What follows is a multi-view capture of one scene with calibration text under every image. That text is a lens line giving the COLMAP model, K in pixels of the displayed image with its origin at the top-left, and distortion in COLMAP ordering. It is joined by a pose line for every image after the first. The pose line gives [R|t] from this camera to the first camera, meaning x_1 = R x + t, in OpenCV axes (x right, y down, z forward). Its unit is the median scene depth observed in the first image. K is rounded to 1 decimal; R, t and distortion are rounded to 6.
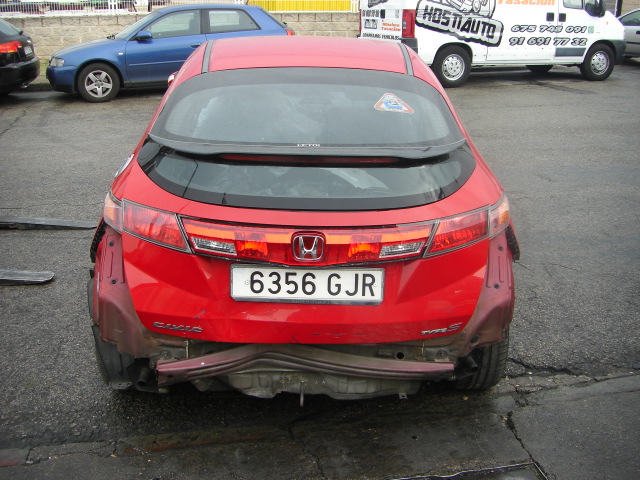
lens RADIAL K [[689.7, 0, 319.7], [0, 689.7, 243.5], [0, 0, 1]] dist [-0.142626, 0.000000]
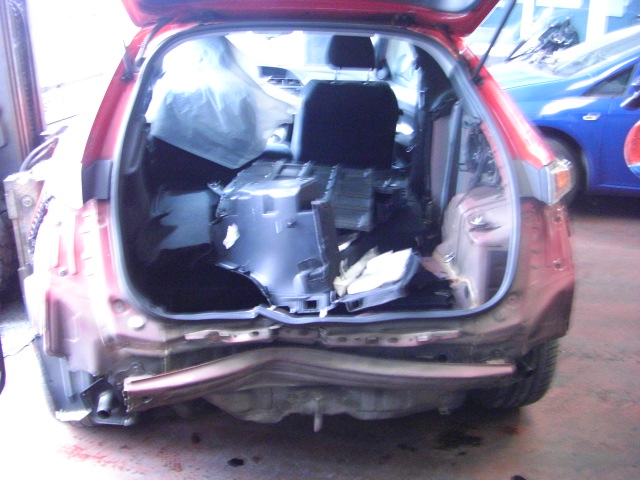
lens RADIAL K [[689.7, 0, 322.1], [0, 689.7, 243.0], [0, 0, 1]] dist [-0.142626, 0.000000]
pose [[0.994983, -0.025080, 0.096846, -0.088847], [0.028862, 0.998867, -0.037850, 0.056246], [-0.095787, 0.040456, 0.994579, 0.229937]]
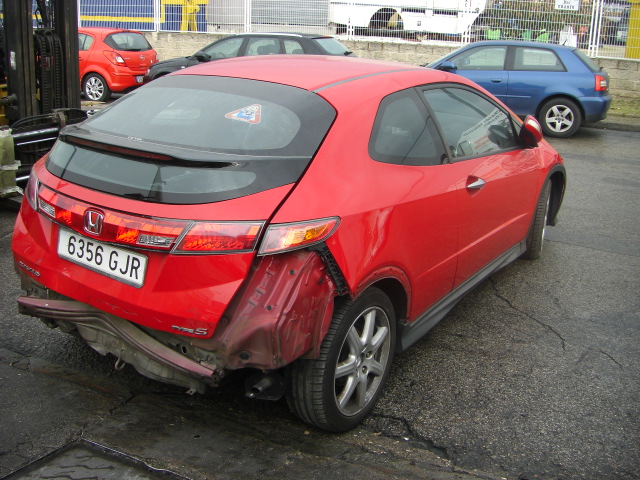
lens RADIAL K [[689.7, 0, 320.3], [0, 689.7, 235.4], [0, 0, 1]] dist [-0.142626, 0.000000]
pose [[0.826201, 0.188276, -0.530984, 0.782861], [-0.222833, 0.974856, -0.001060, -0.048625], [0.517433, 0.119197, 0.847381, 0.203030]]
